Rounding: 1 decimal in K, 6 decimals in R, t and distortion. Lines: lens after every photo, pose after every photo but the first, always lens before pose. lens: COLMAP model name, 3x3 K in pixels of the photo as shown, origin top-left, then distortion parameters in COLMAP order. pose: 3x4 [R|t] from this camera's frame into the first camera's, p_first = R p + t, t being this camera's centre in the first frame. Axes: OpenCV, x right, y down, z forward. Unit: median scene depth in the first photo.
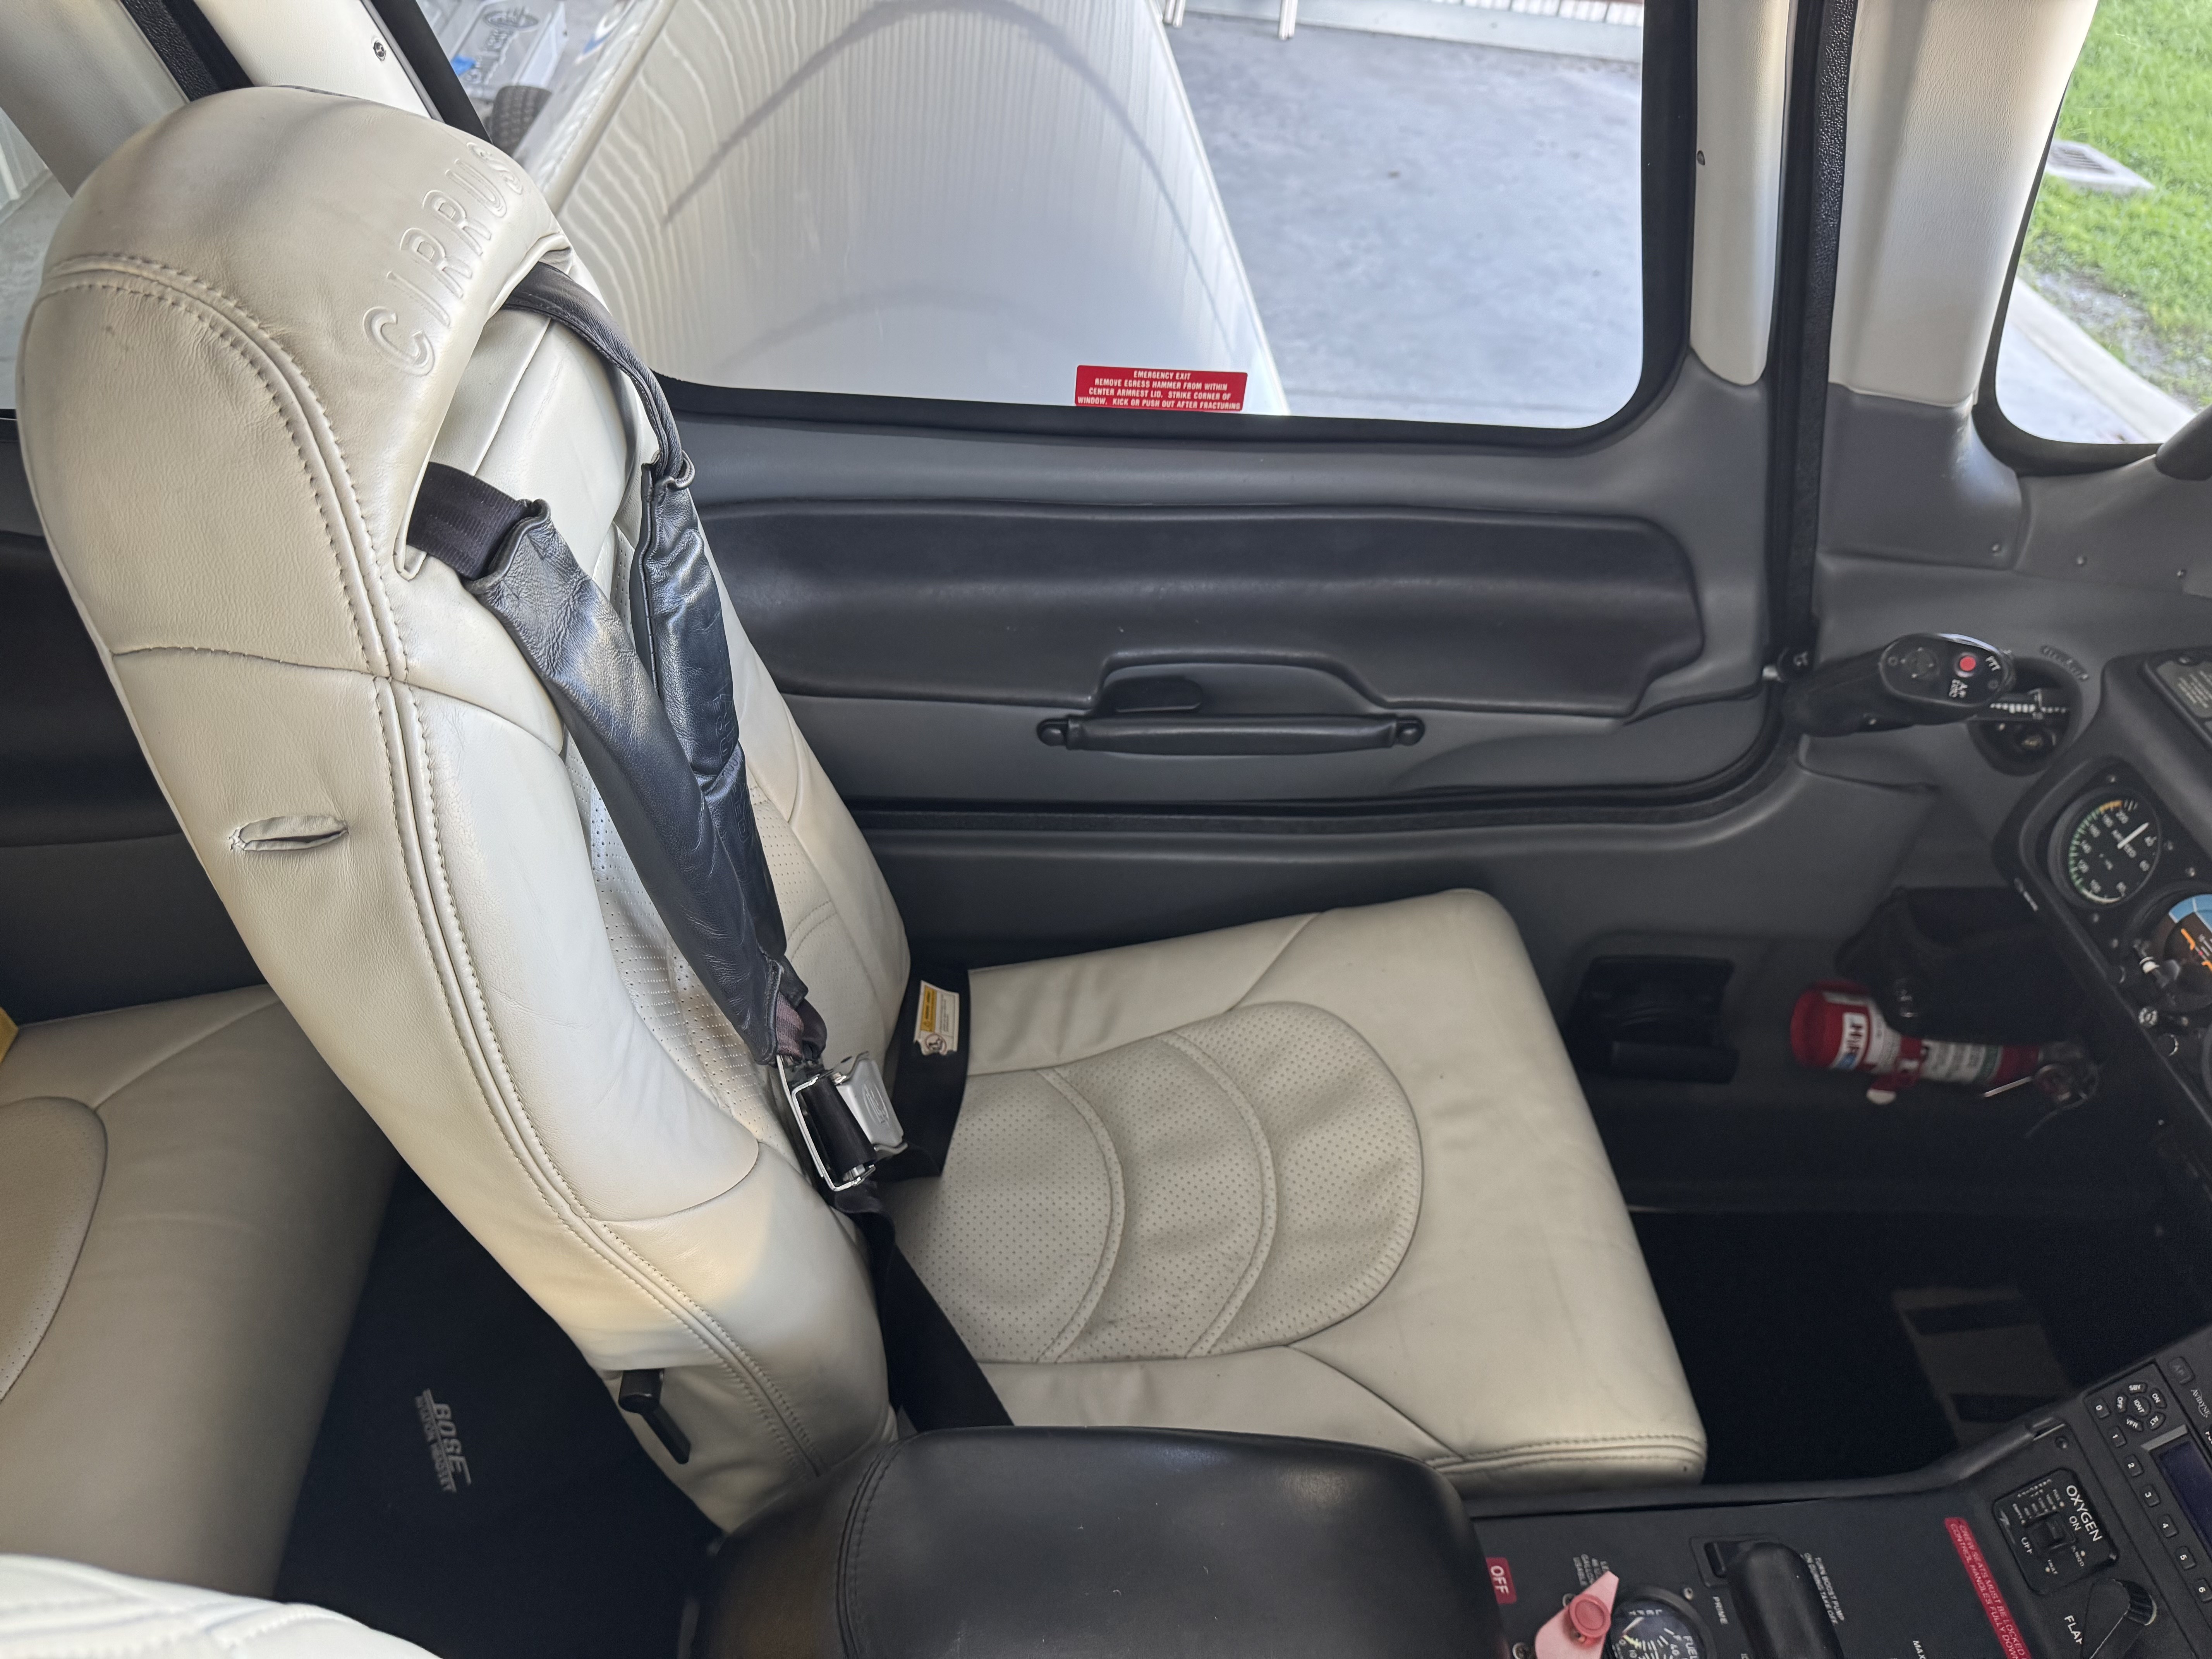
lens RADIAL K [[1548.9, 0, 1120.8], [0, 1548.9, 838.6], [0, 0, 1]] dist [0.102964, -0.147118]
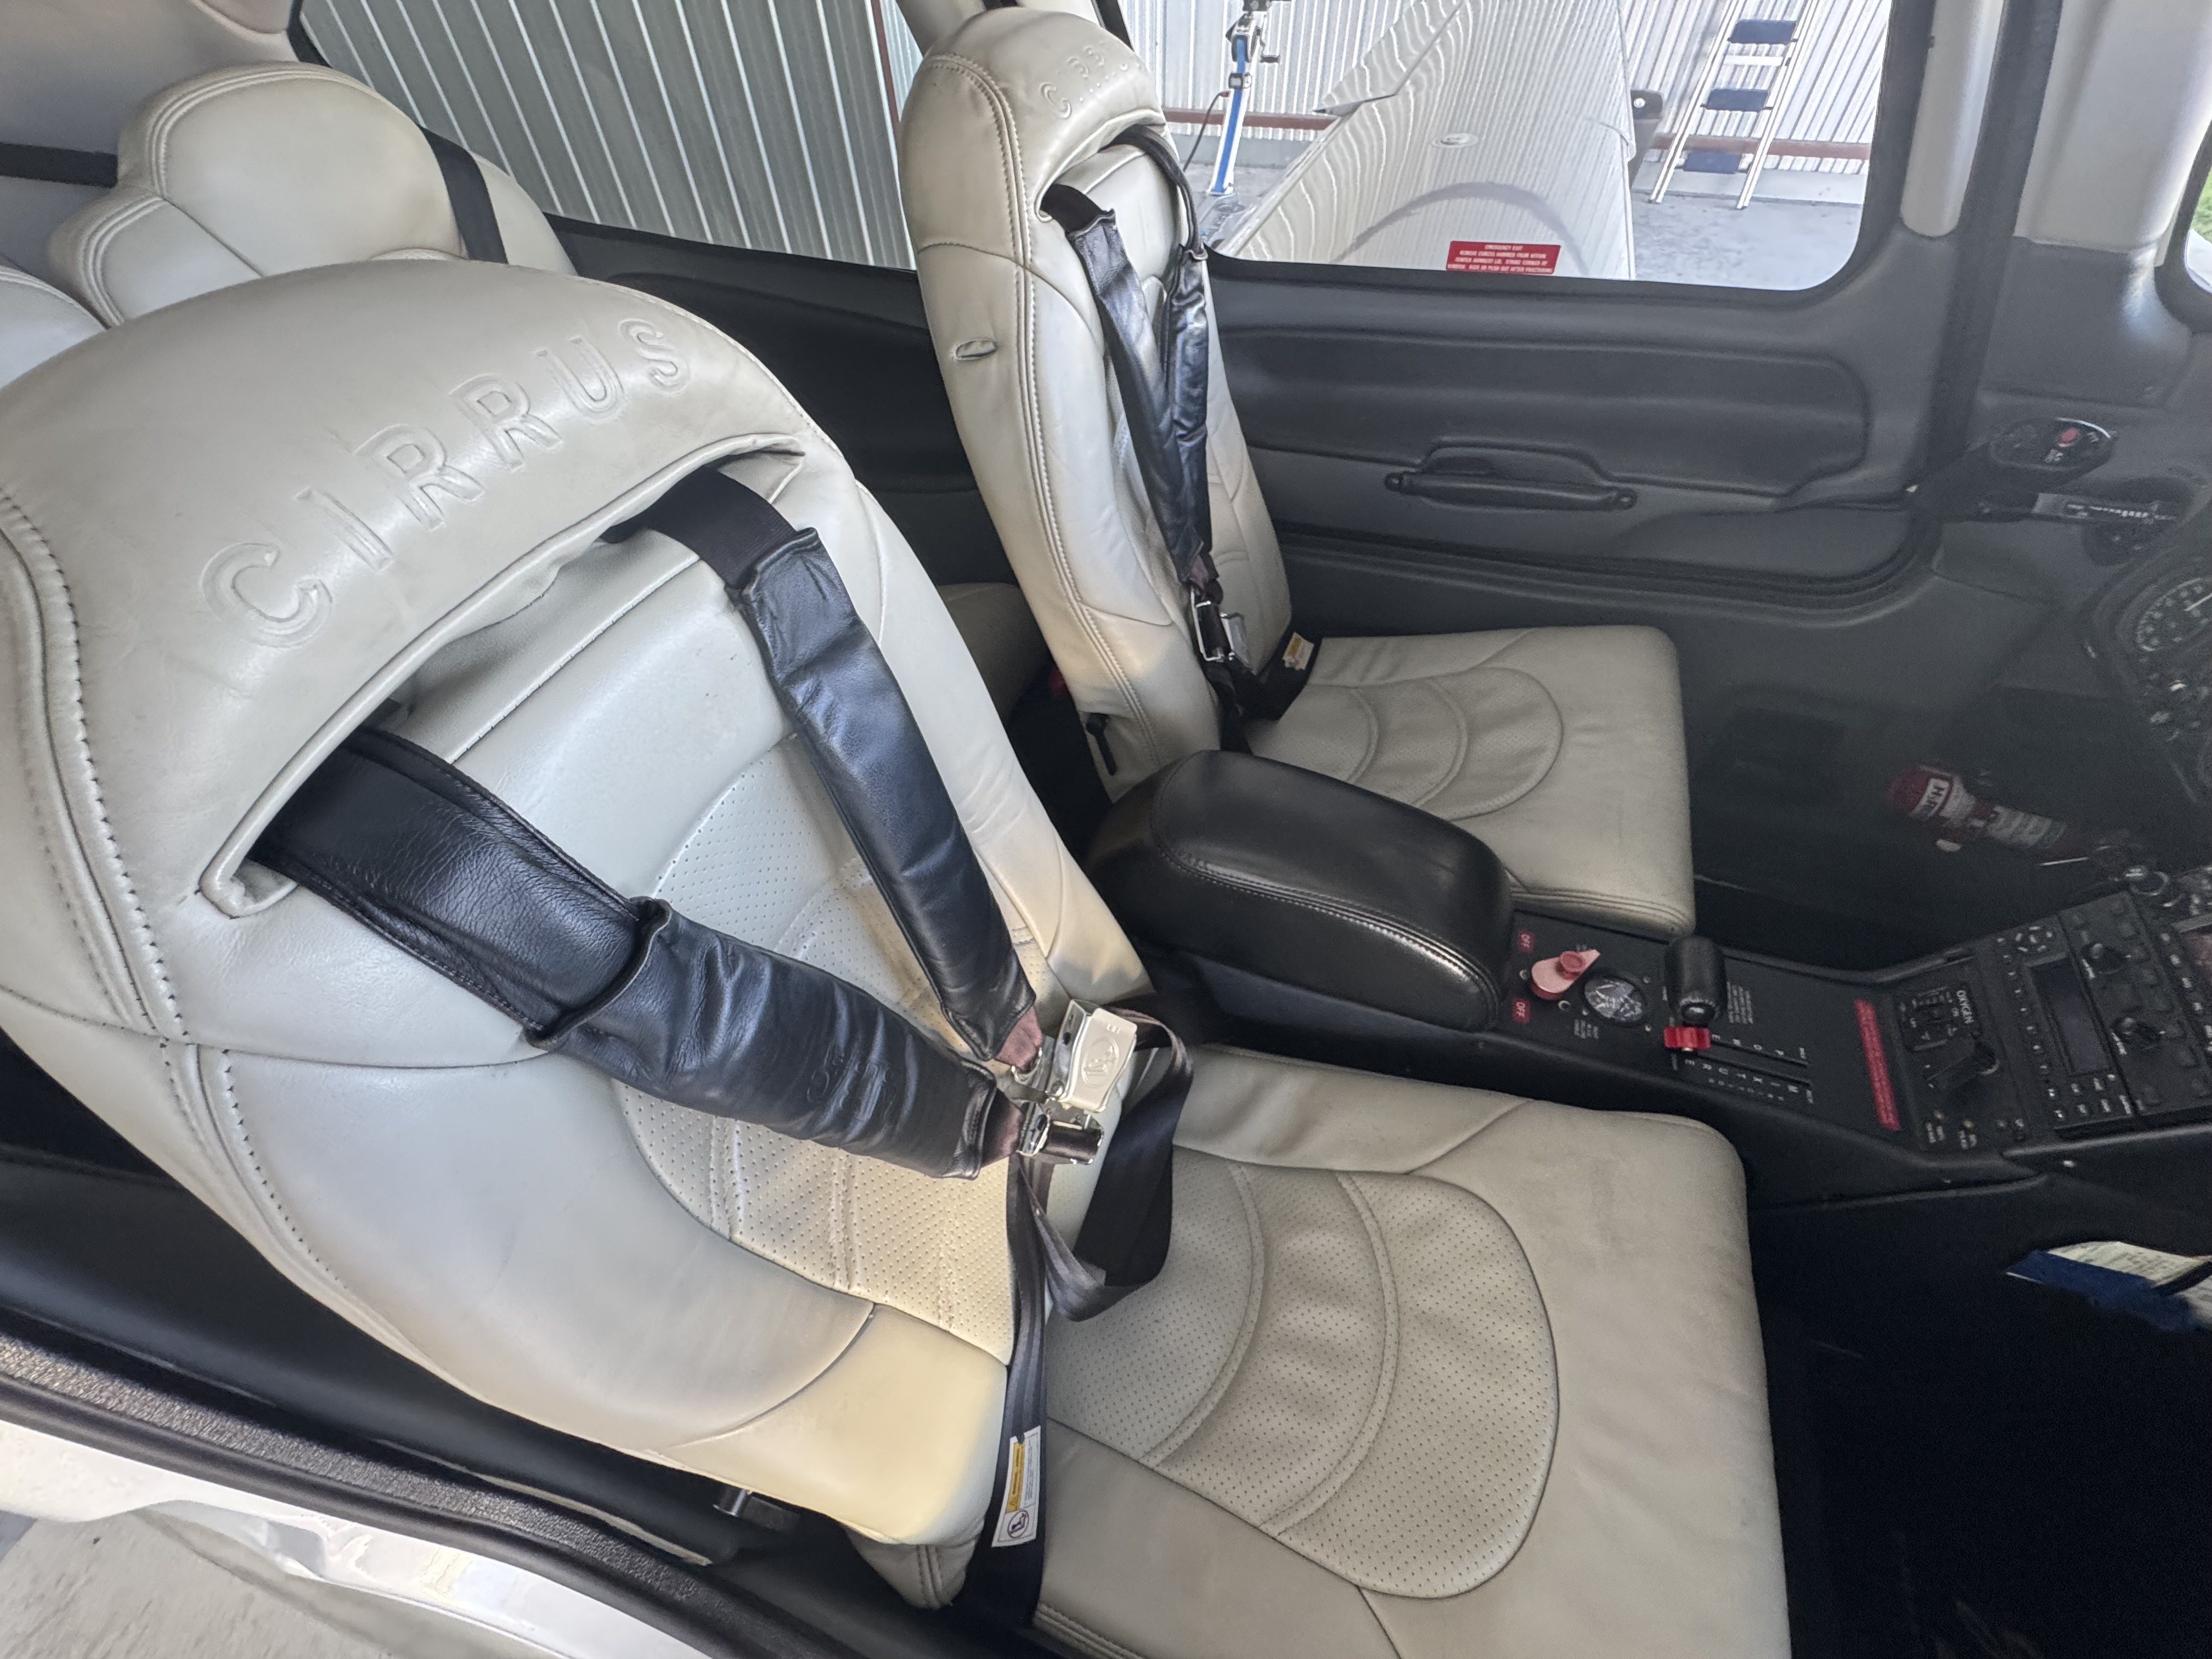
lens RADIAL K [[883.3, 0, 1113.4], [0, 883.3, 827.0], [0, 0, 1]] dist [-0.000944, 0.000072]
pose [[0.899686, 0.218927, -0.377673, 0.138819], [-0.176629, 0.973733, 0.143686, 0.232555], [0.399209, -0.062564, 0.914723, -0.051233]]
